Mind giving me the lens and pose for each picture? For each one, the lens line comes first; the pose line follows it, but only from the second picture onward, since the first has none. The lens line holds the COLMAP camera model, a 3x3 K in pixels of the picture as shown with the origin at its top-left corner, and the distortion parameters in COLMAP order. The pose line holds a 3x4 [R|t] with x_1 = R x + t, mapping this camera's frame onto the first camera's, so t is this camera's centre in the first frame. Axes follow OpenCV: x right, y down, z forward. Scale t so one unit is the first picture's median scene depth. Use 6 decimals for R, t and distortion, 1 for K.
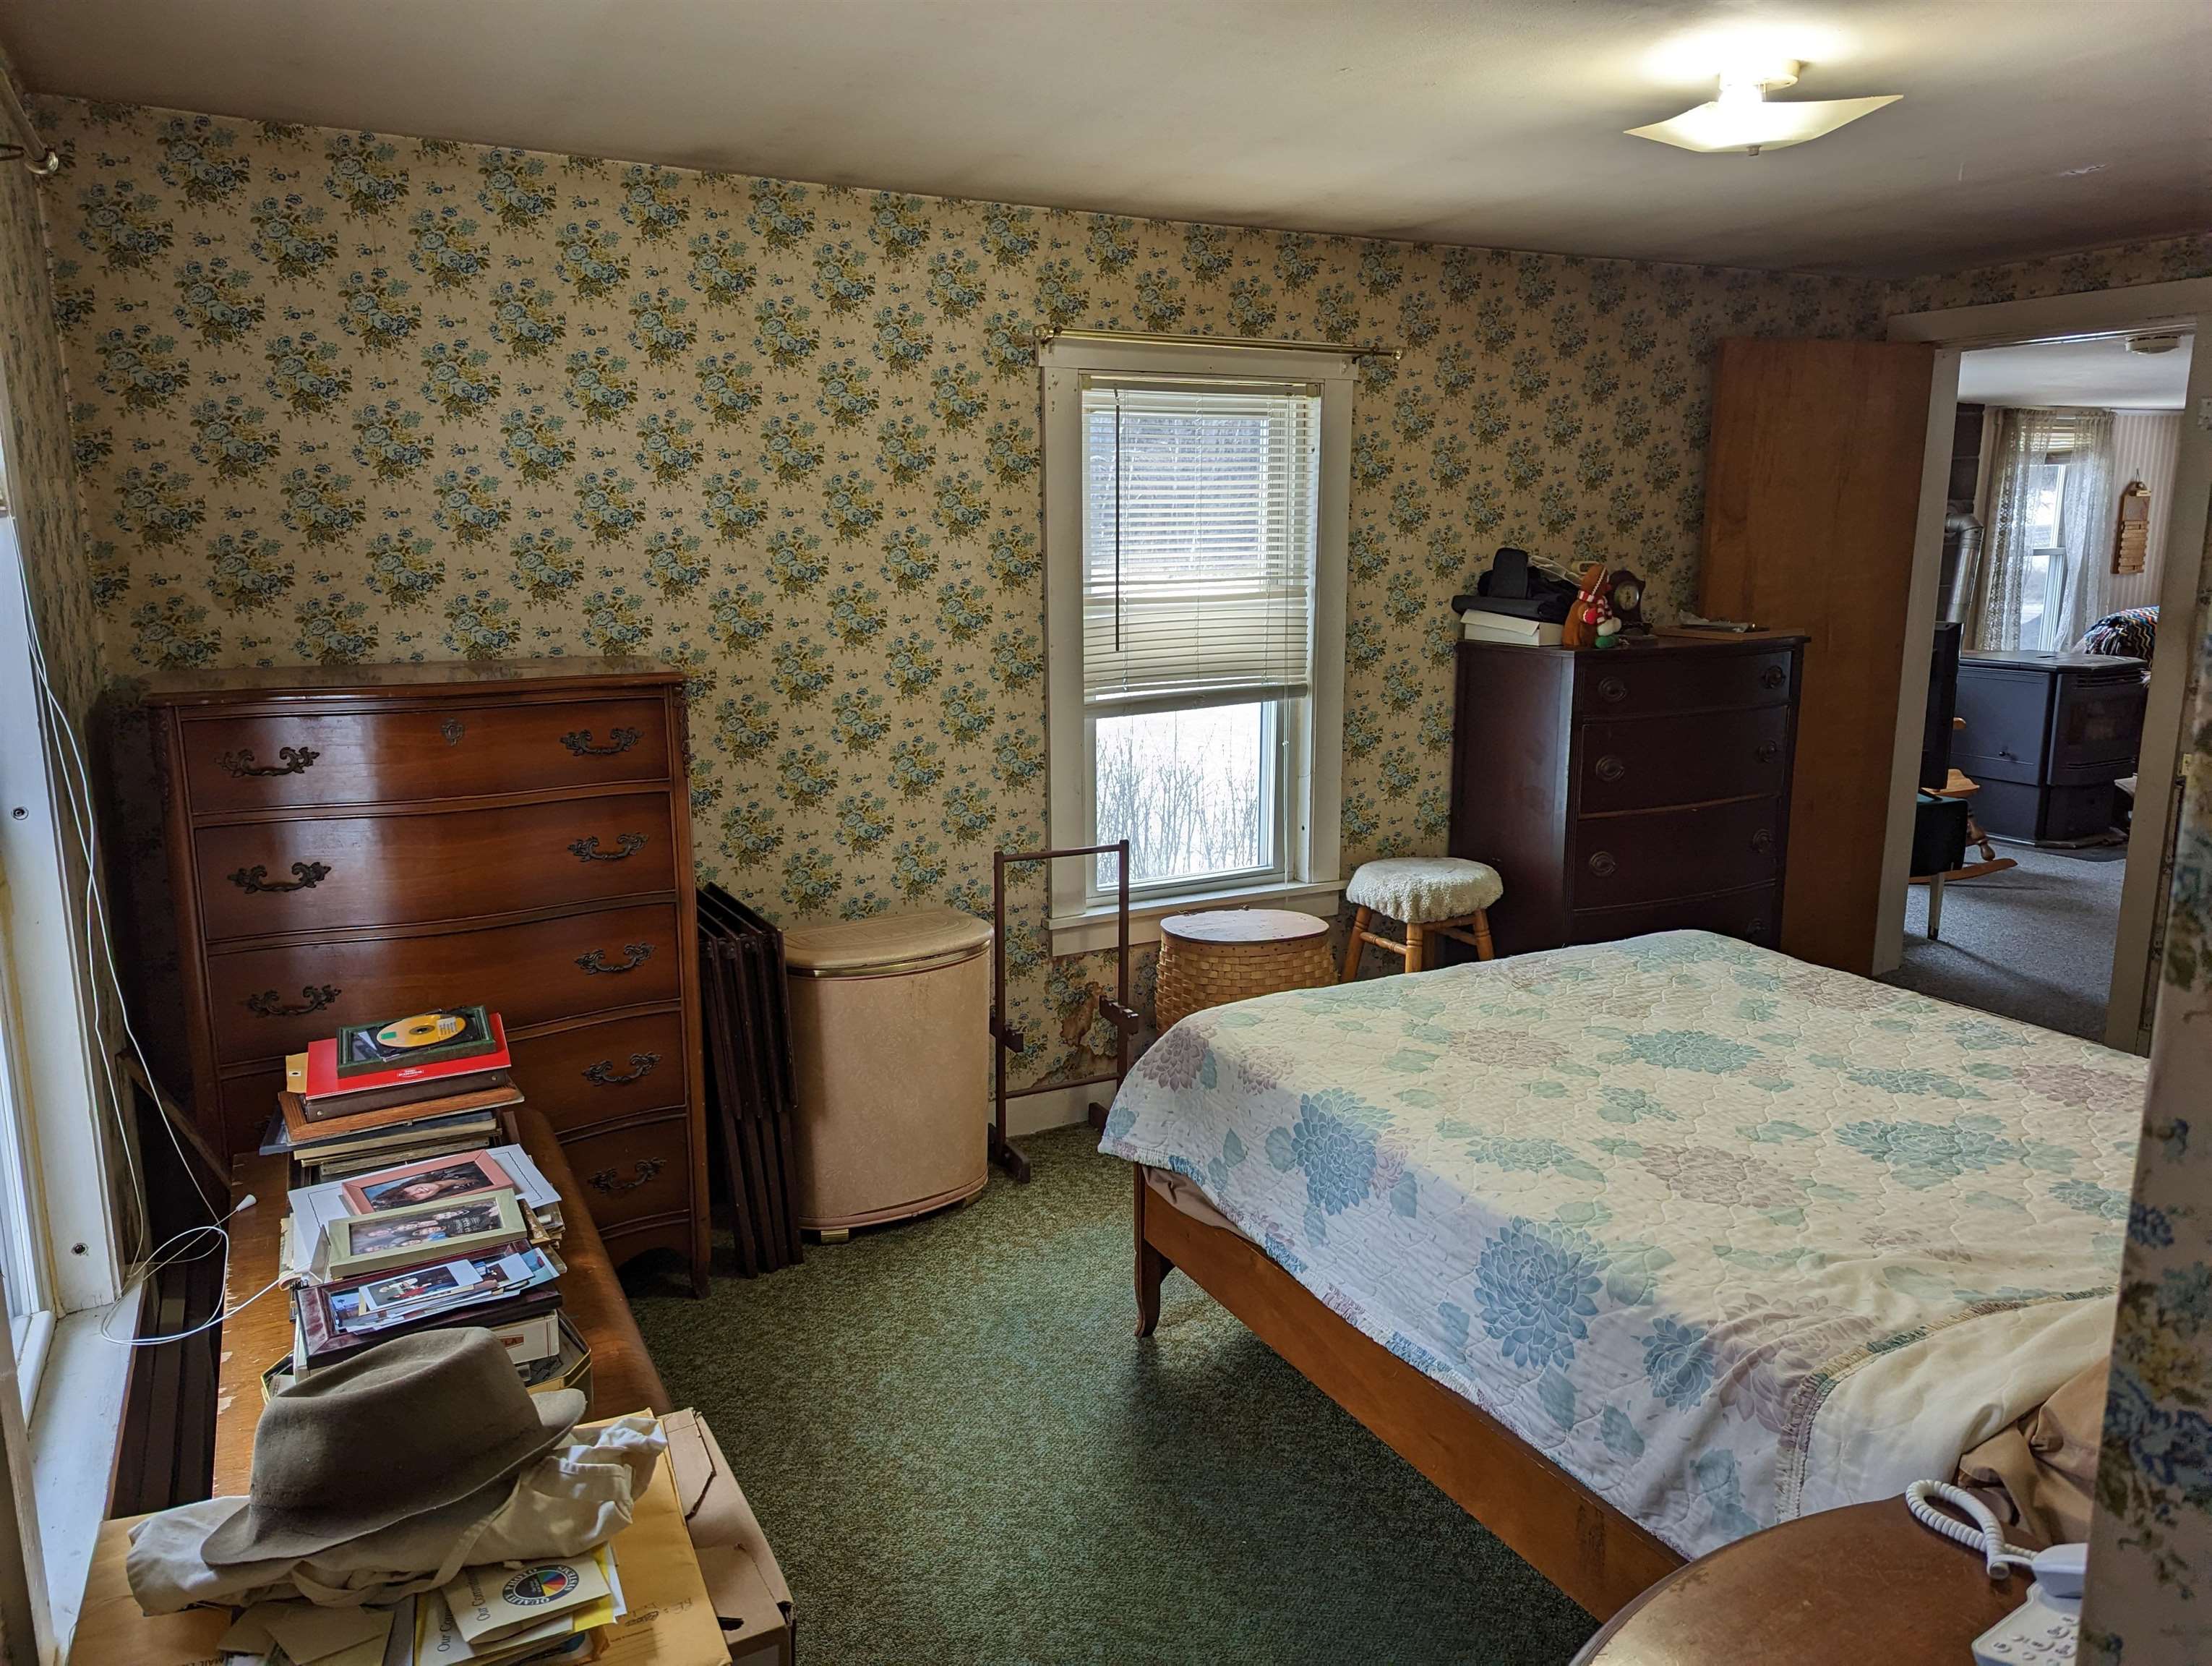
lens RADIAL K [[1565.0, 0, 1091.1], [0, 1565.0, 814.8], [0, 0, 1]] dist [0.067531, -0.055890]
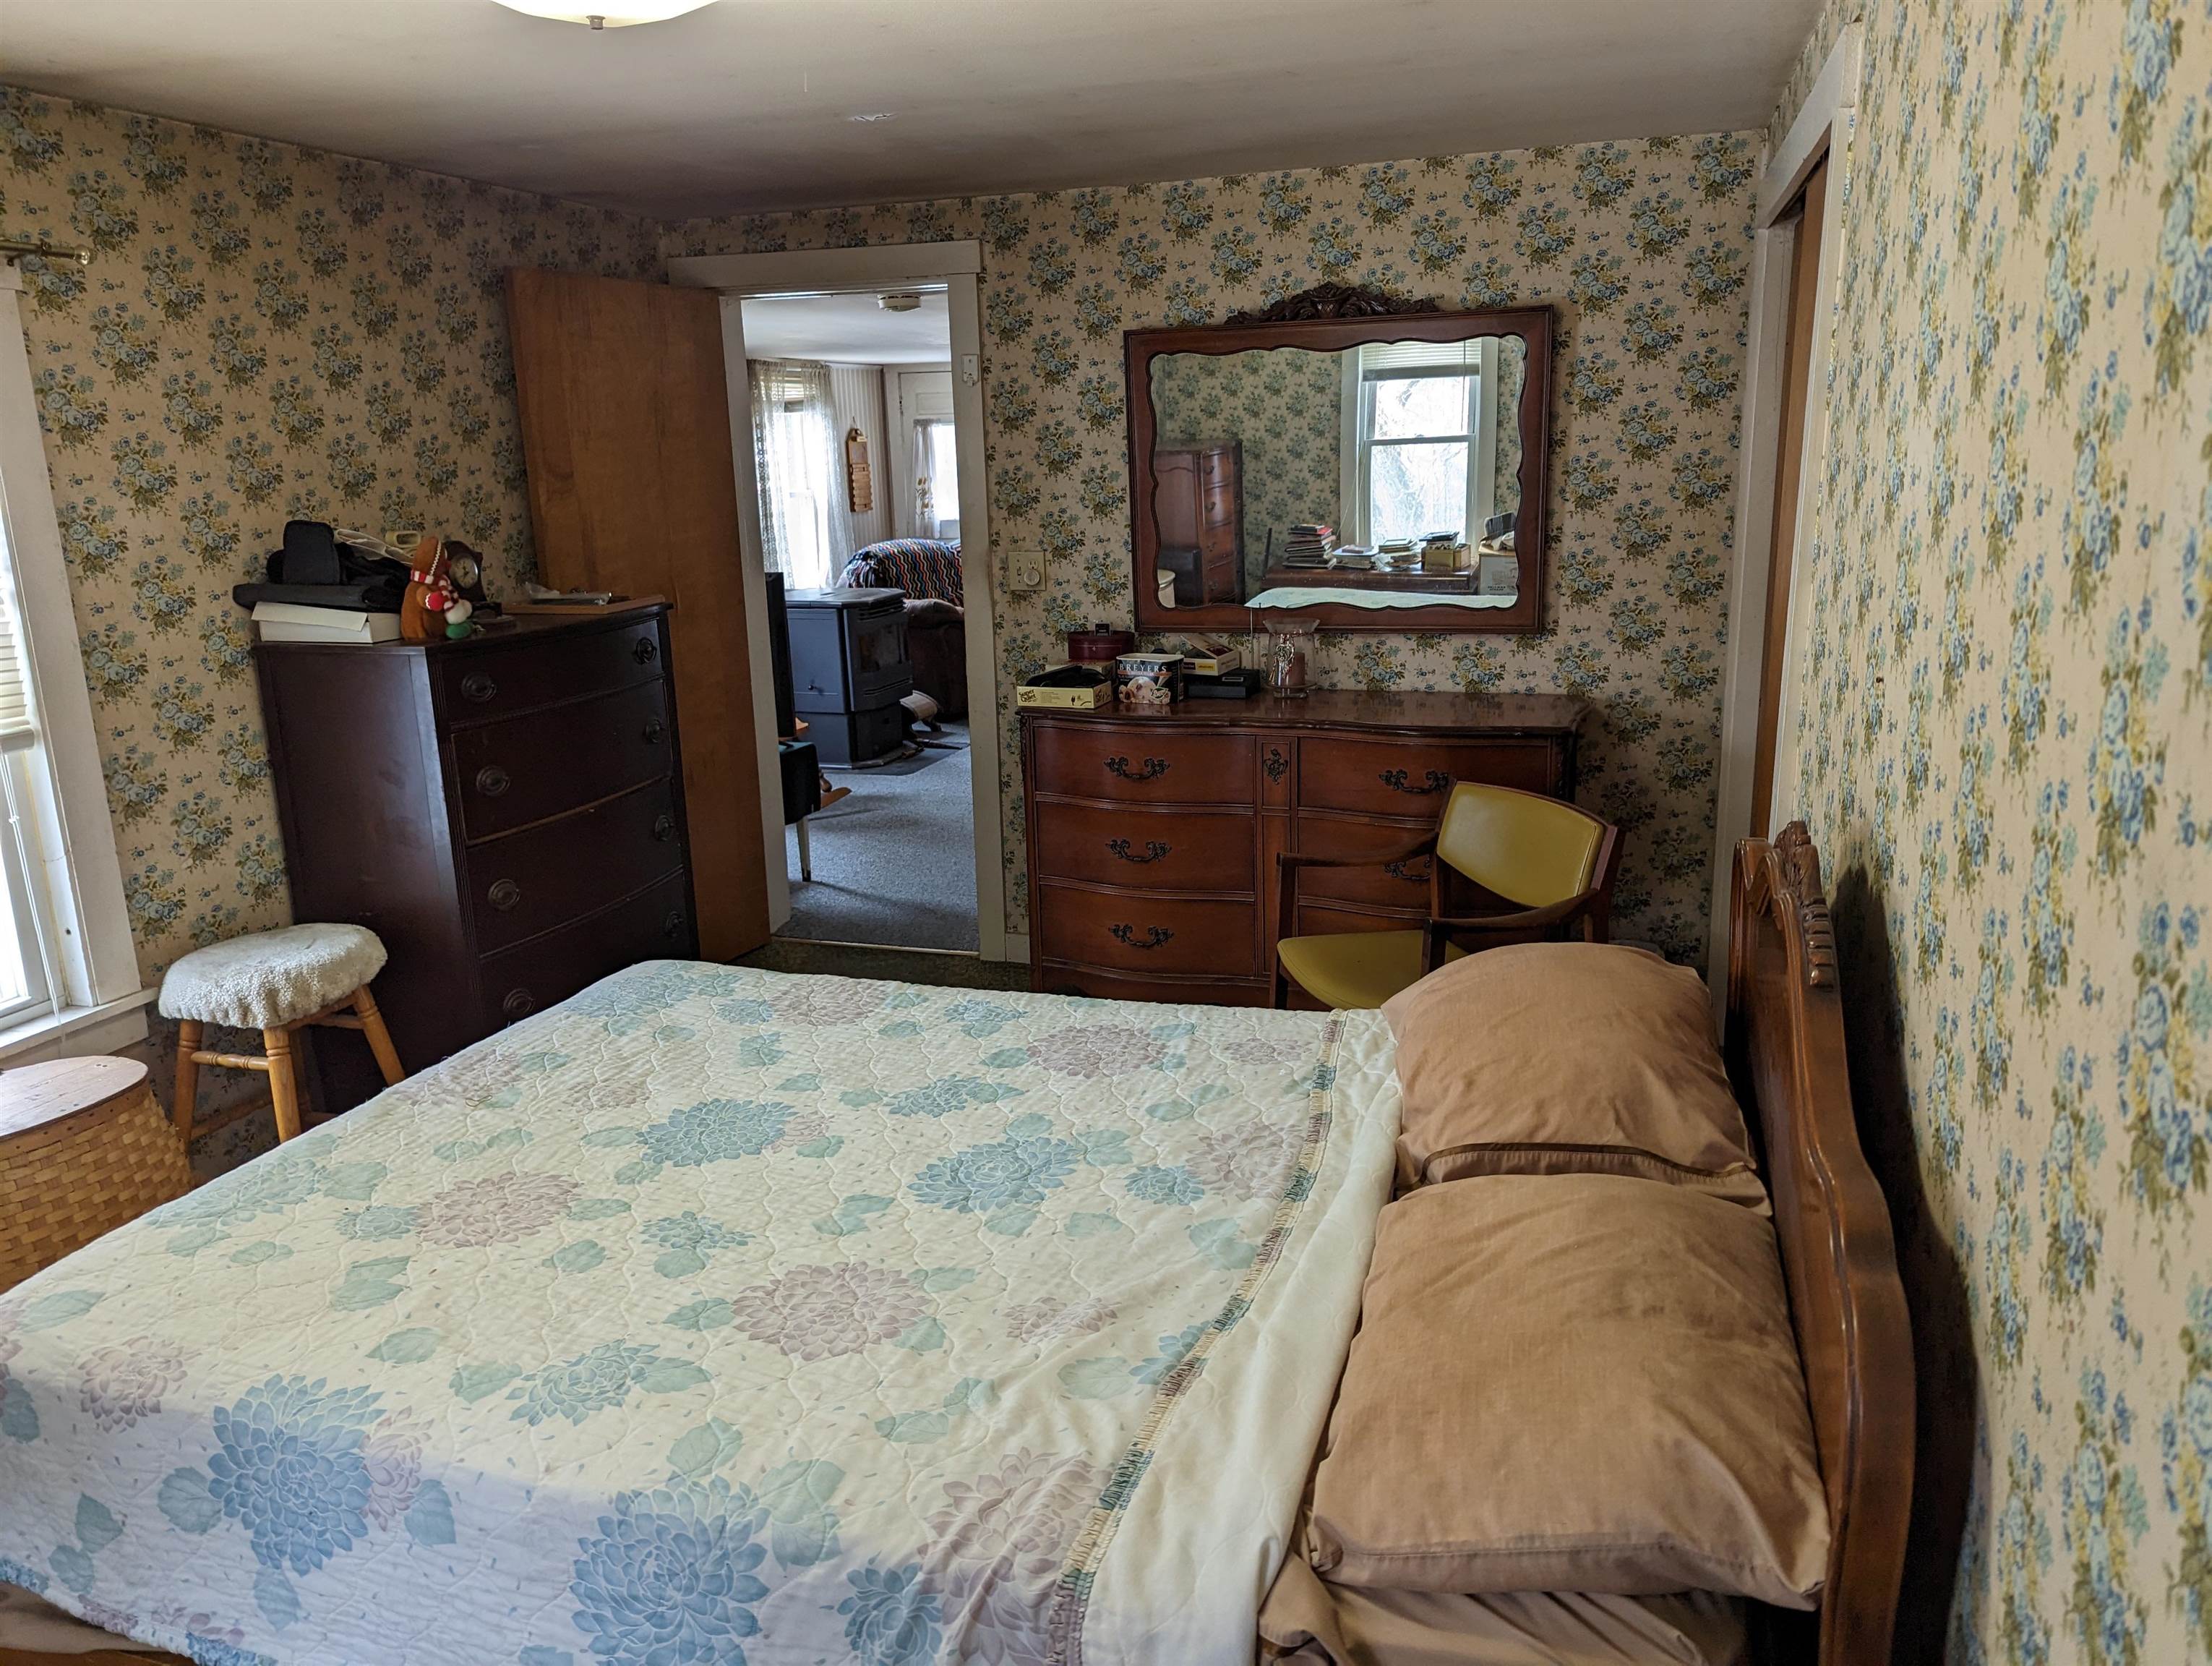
lens RADIAL K [[1565.0, 0, 1136.9], [0, 1565.0, 801.5], [0, 0, 1]] dist [0.067531, -0.055890]
pose [[0.713417, -0.171950, 0.679315, 0.002388], [0.153568, 0.984225, 0.087853, -0.038007], [-0.683706, 0.041646, 0.728569, 0.150904]]
